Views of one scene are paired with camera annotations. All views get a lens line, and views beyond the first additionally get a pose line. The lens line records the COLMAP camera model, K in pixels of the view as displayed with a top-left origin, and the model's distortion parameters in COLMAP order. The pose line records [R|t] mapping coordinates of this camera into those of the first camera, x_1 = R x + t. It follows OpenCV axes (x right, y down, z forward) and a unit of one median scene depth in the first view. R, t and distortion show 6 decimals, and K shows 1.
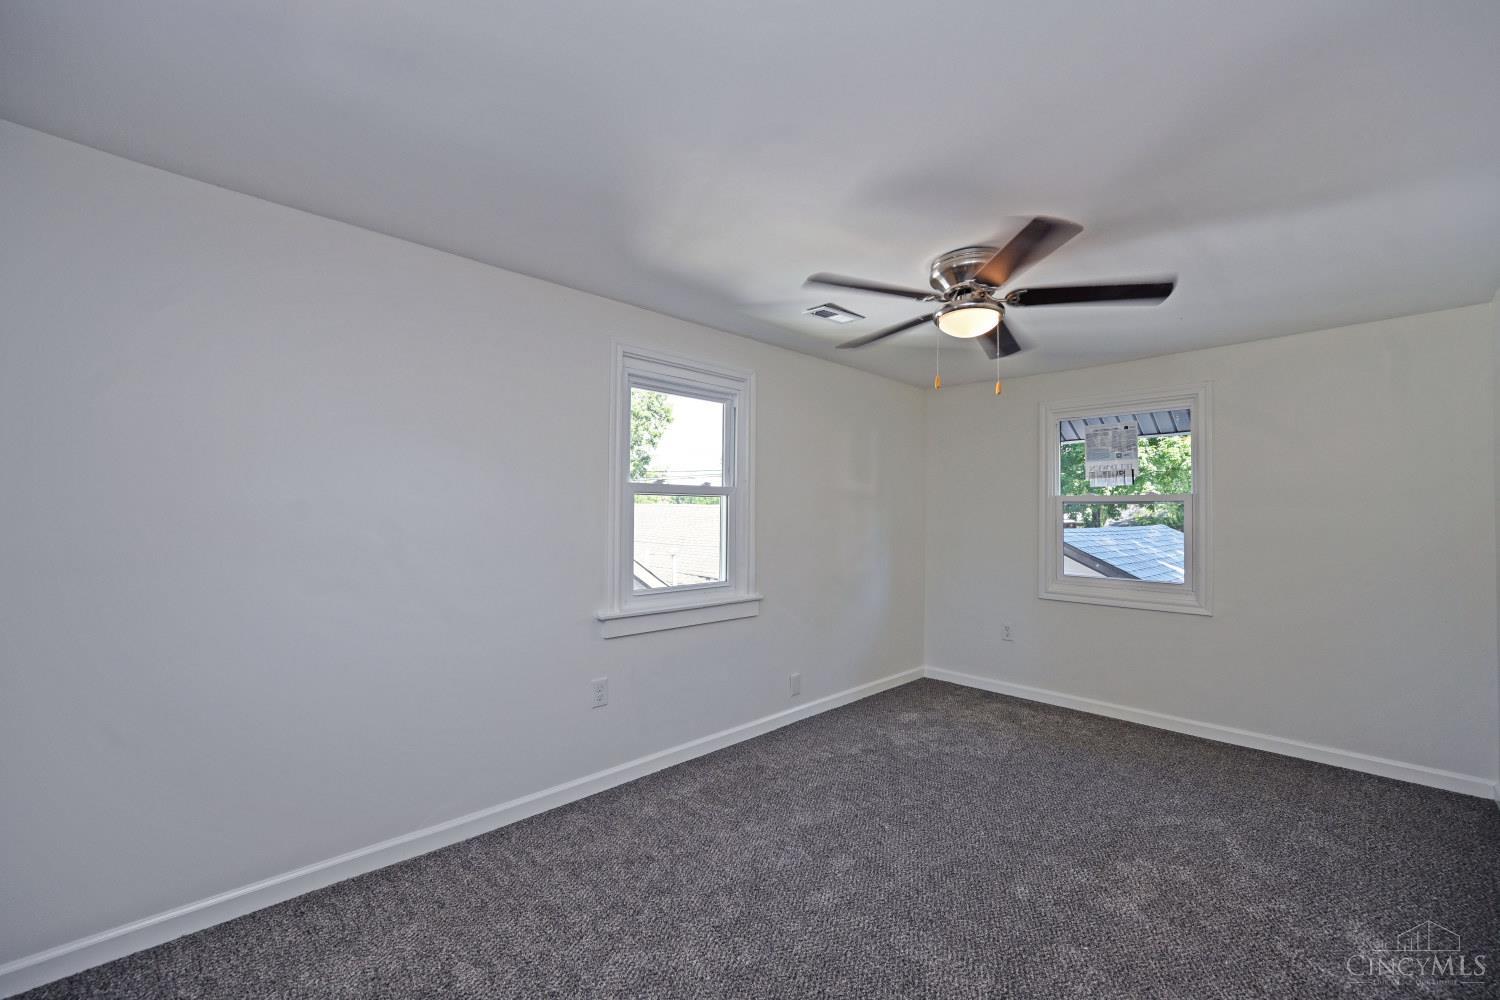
lens RADIAL K [[594.2, 0, 752.6], [0, 594.2, 500.7], [0, 0, 1]] dist [-0.000308, -0.000101]
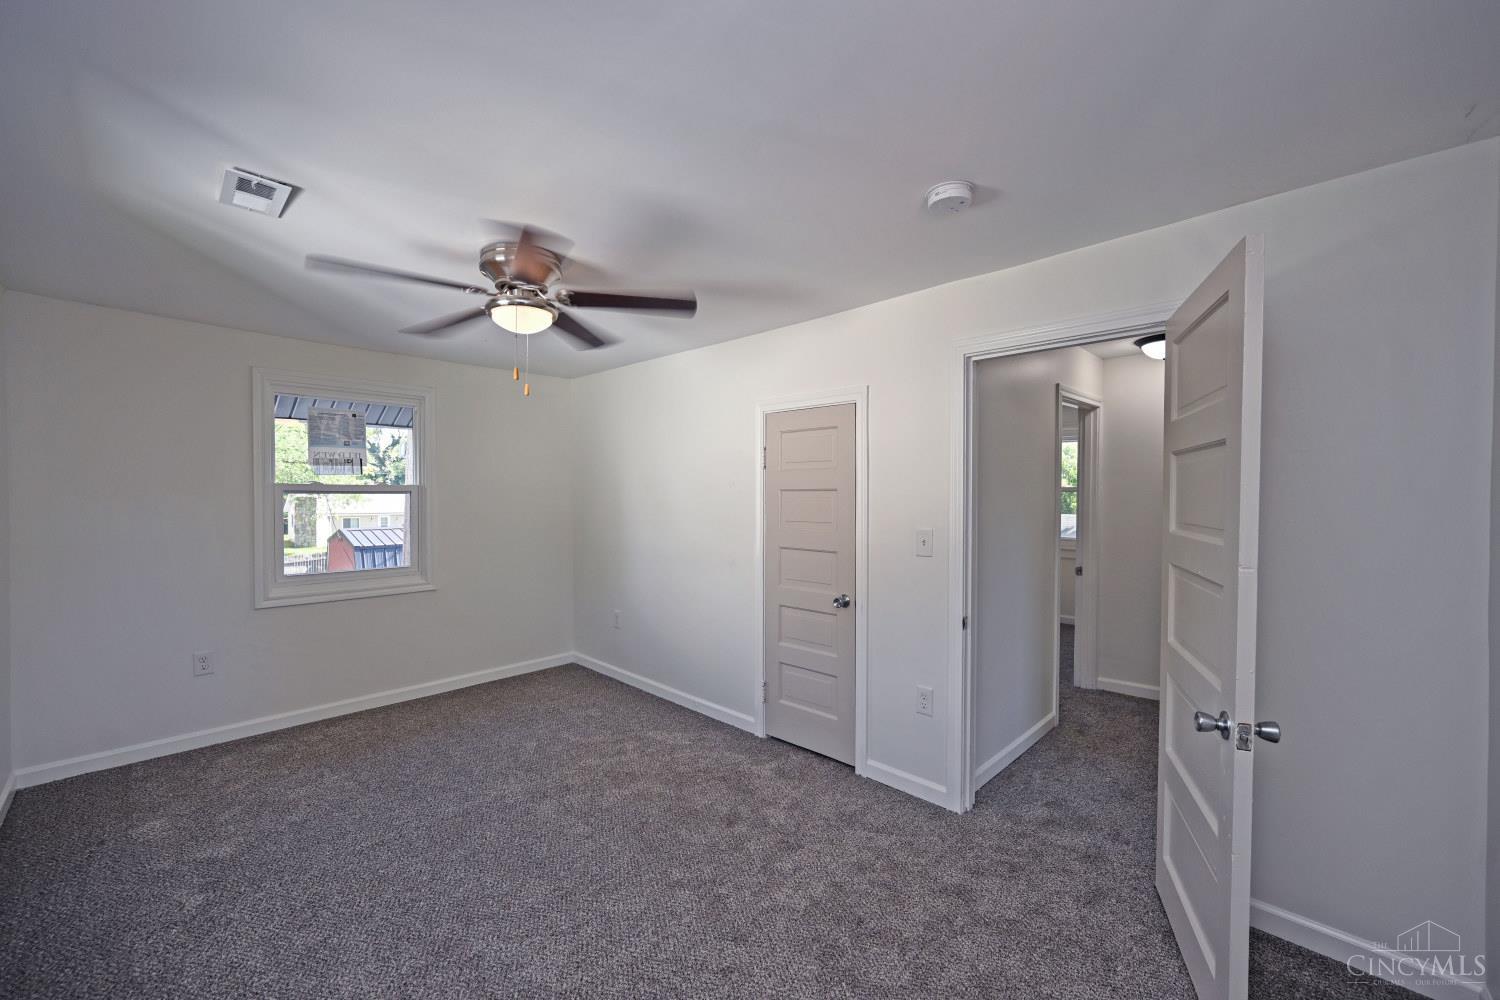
lens RADIAL K [[594.2, 0, 752.6], [0, 594.2, 500.7], [0, 0, 1]] dist [-0.000308, -0.000101]
pose [[-0.037624, -0.015396, 0.999173, -0.378993], [-0.020841, 0.999676, 0.014619, -0.010690], [-0.999075, -0.020274, -0.037933, 0.377081]]
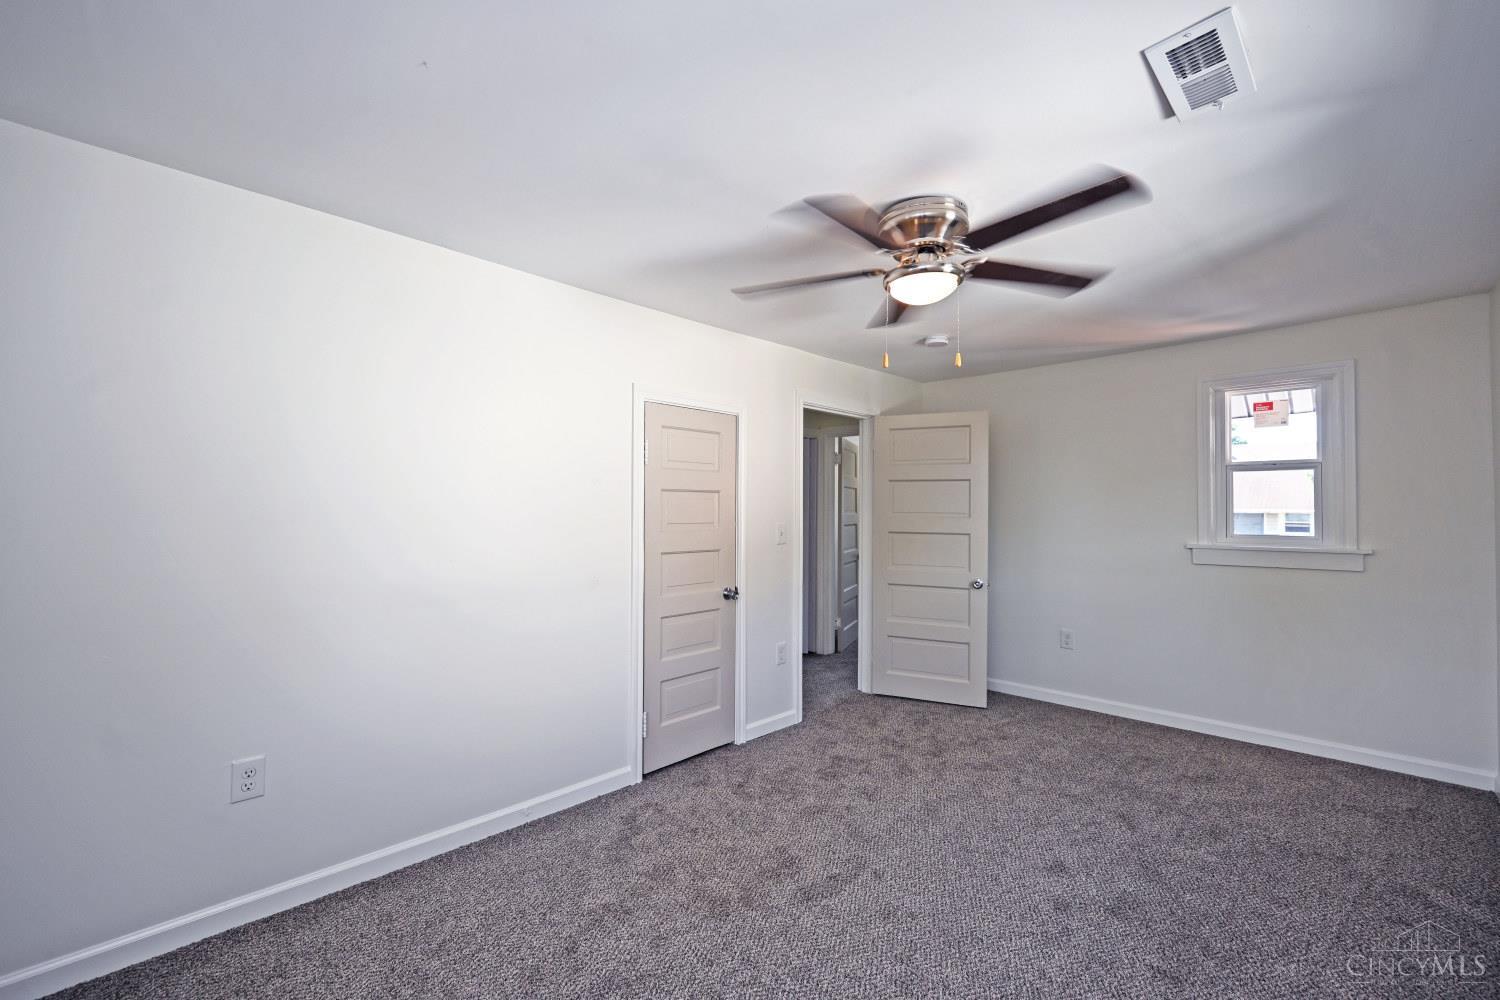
lens RADIAL K [[594.2, 0, 752.6], [0, 594.2, 500.7], [0, 0, 1]] dist [-0.000308, -0.000101]
pose [[-0.999882, -0.007524, -0.013417, 0.361859], [-0.006934, 0.999030, -0.043487, 0.032828], [0.013732, -0.043389, -0.998964, 1.074646]]
